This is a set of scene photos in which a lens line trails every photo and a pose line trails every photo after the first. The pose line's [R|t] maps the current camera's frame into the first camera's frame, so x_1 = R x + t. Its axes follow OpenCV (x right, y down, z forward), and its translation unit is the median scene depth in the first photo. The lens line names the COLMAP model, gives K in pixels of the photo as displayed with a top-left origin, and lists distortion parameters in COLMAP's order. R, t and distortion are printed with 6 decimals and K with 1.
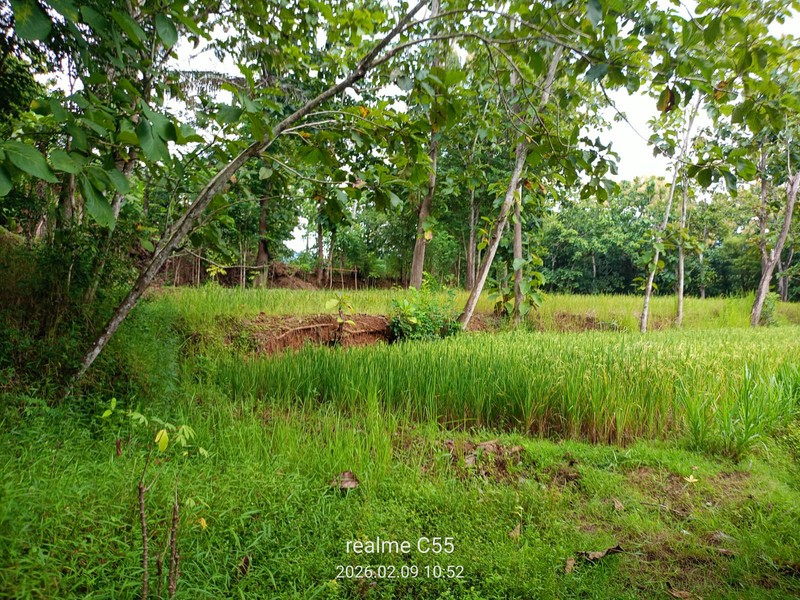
lens RADIAL K [[595.9, 0, 432.1], [0, 595.9, 303.8], [0, 0, 1]] dist [0.029686, -0.006448]
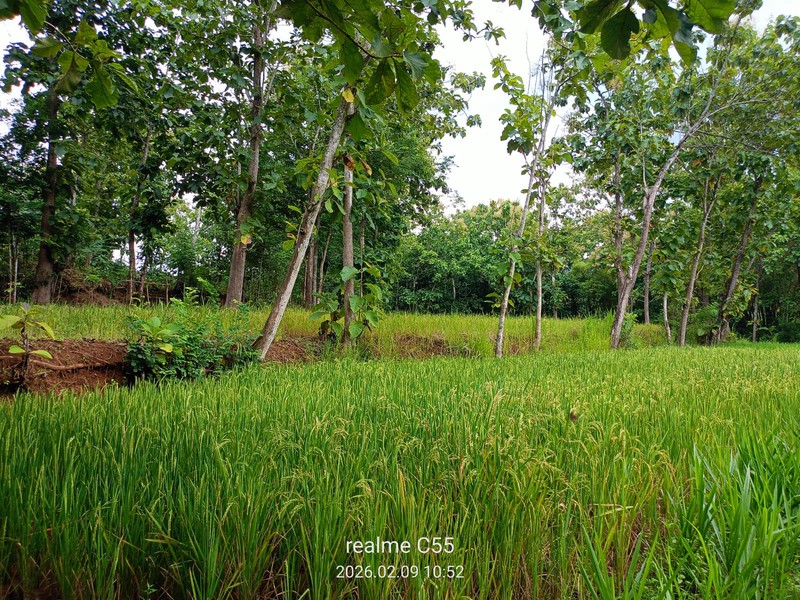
lens RADIAL K [[607.4, 0, 405.2], [0, 607.4, 302.6], [0, 0, 1]] dist [0.034405, -0.023700]
pose [[0.983033, 0.006252, 0.183321, 0.047456], [0.000607, 0.999303, -0.037336, 0.001171], [-0.183426, 0.036814, 0.982344, 0.128558]]
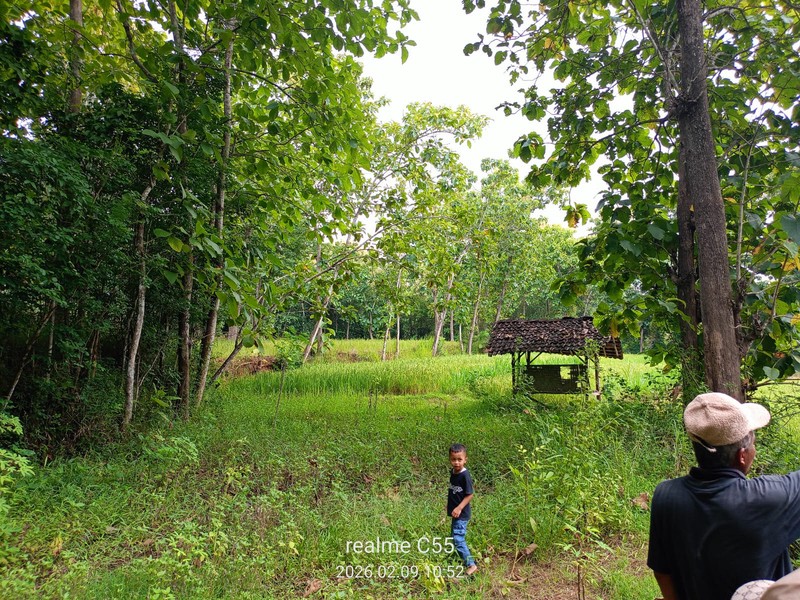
lens RADIAL K [[607.4, 0, 405.2], [0, 607.4, 302.6], [0, 0, 1]] dist [0.034405, -0.023700]
pose [[0.888562, 0.013192, 0.458567, -0.302069], [0.013485, 0.998403, -0.054853, -0.020347], [-0.458558, 0.054924, 0.886965, -0.461873]]
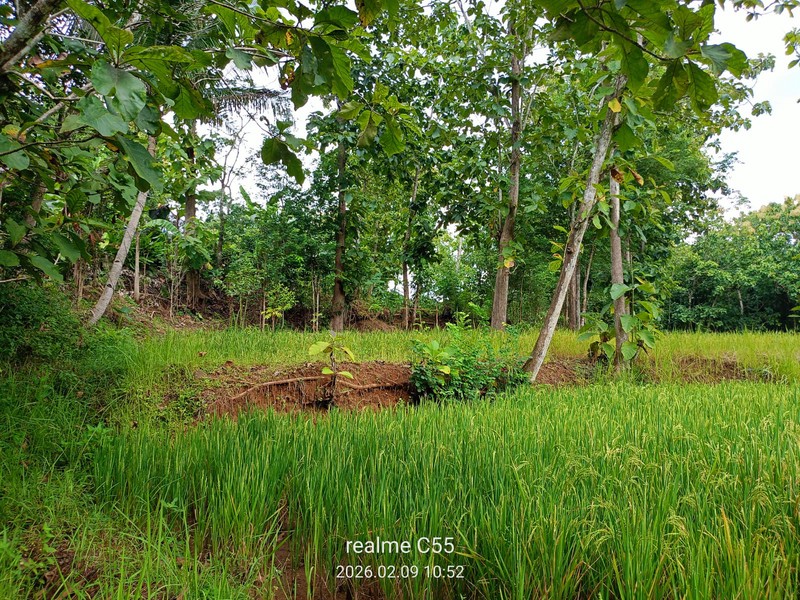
lens RADIAL K [[612.1, 0, 403.3], [0, 612.1, 302.8], [0, 0, 1]] dist [0.020540, -0.014742]
pose [[0.971451, -0.030860, -0.235226, 0.042279], [0.013380, 0.997052, -0.075550, 0.001030], [0.236864, 0.070246, 0.969000, 0.128042]]
